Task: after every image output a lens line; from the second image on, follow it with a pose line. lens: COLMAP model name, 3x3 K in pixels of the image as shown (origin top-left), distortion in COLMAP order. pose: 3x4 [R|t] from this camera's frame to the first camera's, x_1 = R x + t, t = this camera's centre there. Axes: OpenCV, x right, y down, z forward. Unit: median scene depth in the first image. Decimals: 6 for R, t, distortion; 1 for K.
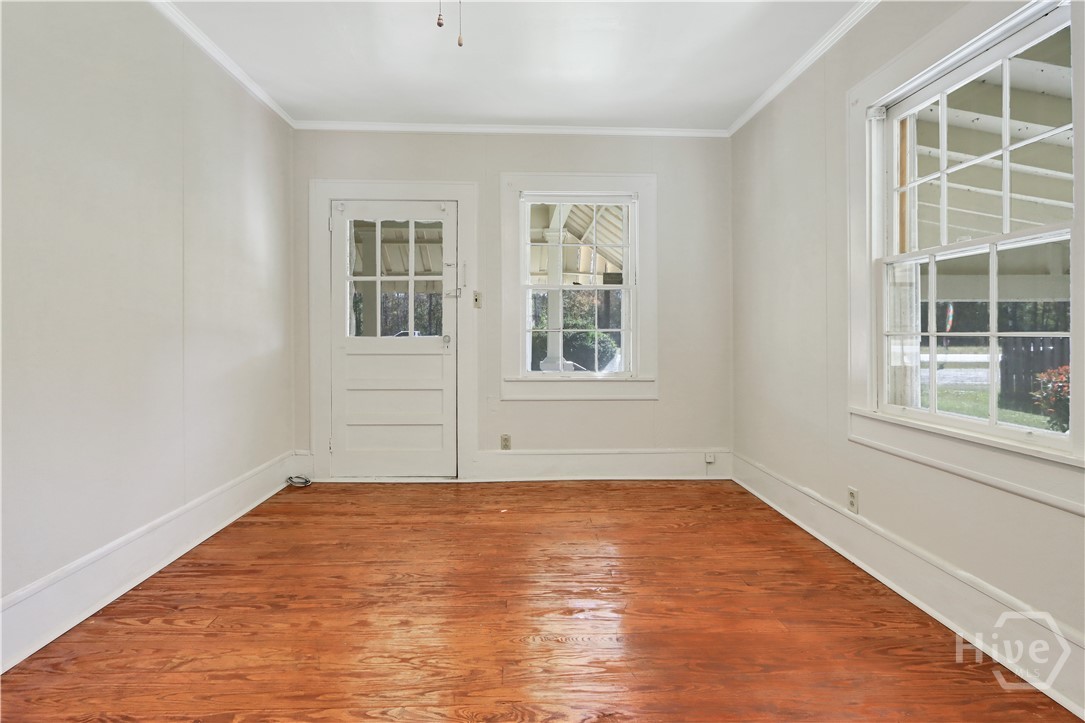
lens RADIAL K [[525.8, 0, 538.7], [0, 525.8, 341.8], [0, 0, 1]] dist [-0.015130, 0.000583]
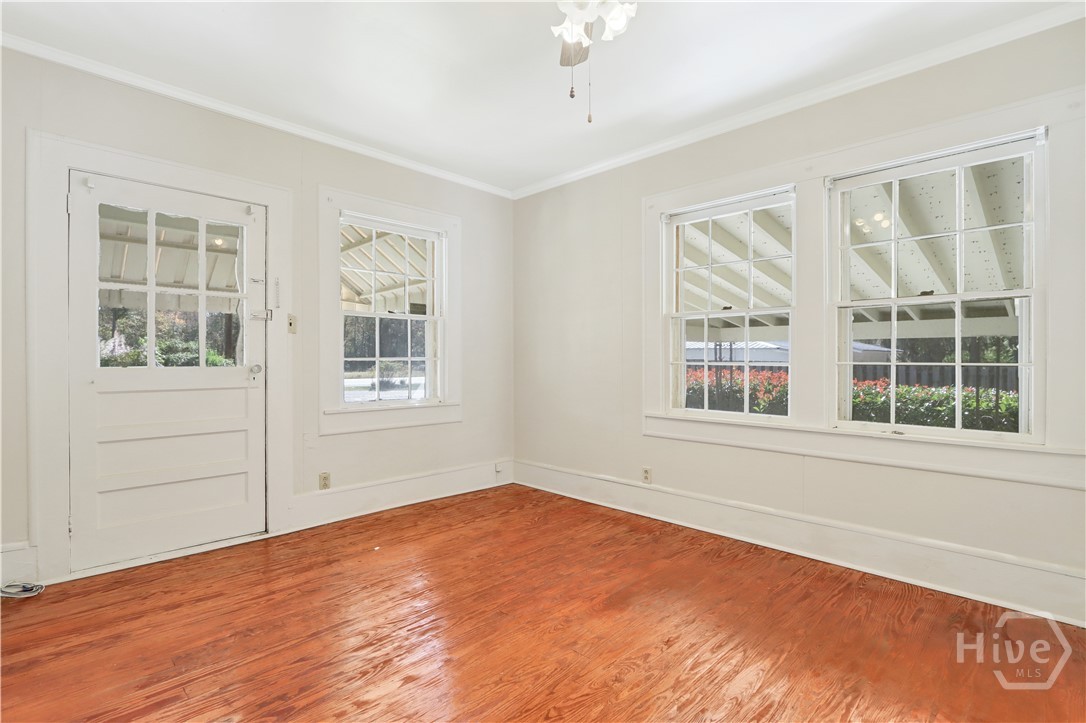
lens RADIAL K [[527.9, 0, 521.4], [0, 527.9, 367.5], [0, 0, 1]] dist [-0.016093, 0.001154]
pose [[0.730890, -0.011589, 0.682397, -0.516504], [0.009272, 0.999932, 0.007051, -0.012064], [-0.682433, 0.001174, 0.730948, 0.115753]]
